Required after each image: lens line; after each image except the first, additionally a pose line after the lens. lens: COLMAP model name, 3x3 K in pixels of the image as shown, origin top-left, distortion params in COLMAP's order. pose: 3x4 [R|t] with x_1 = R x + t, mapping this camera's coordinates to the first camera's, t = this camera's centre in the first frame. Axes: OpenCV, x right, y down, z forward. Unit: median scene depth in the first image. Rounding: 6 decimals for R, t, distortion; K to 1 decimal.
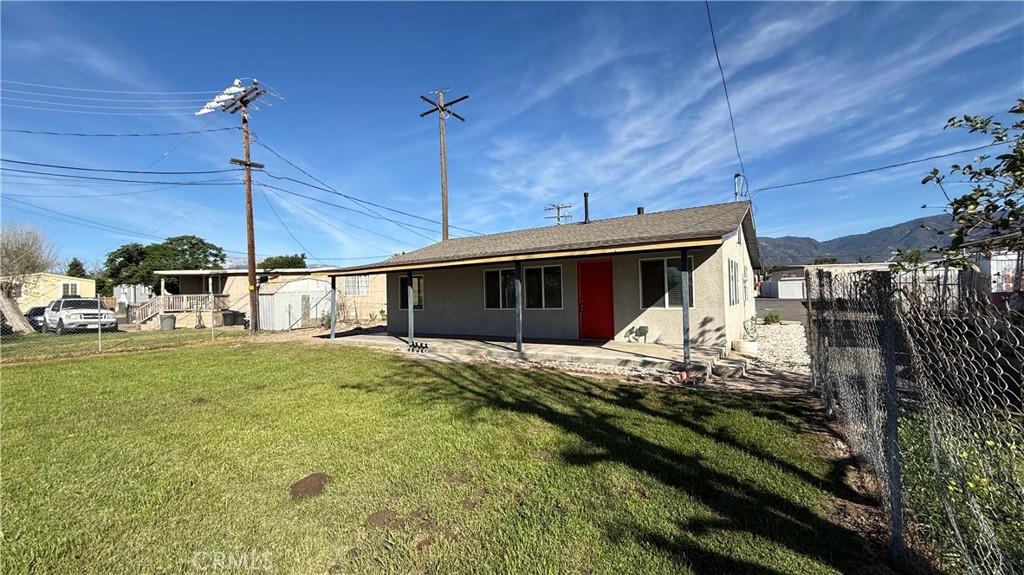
lens RADIAL K [[405.7, 0, 510.4], [0, 405.7, 288.2], [0, 0, 1]] dist [0.000037, 0.000125]
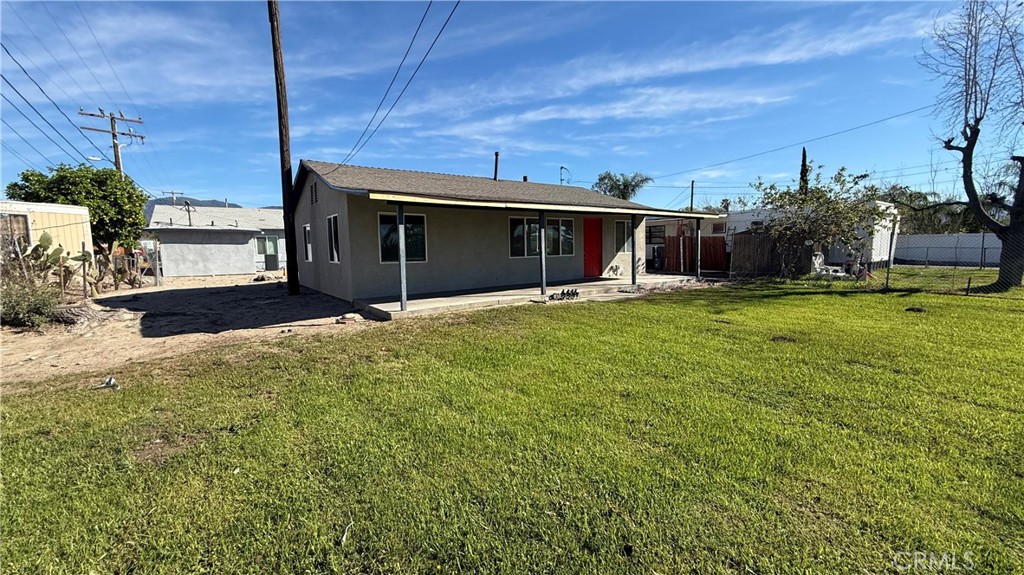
lens RADIAL K [[405.7, 0, 510.4], [0, 405.7, 288.2], [0, 0, 1]] dist [0.000037, 0.000125]
pose [[0.335937, -0.076684, 0.938758, -0.971880], [-0.001560, 0.996634, 0.081970, 0.045207], [-0.941883, -0.029001, 0.334687, 0.678222]]
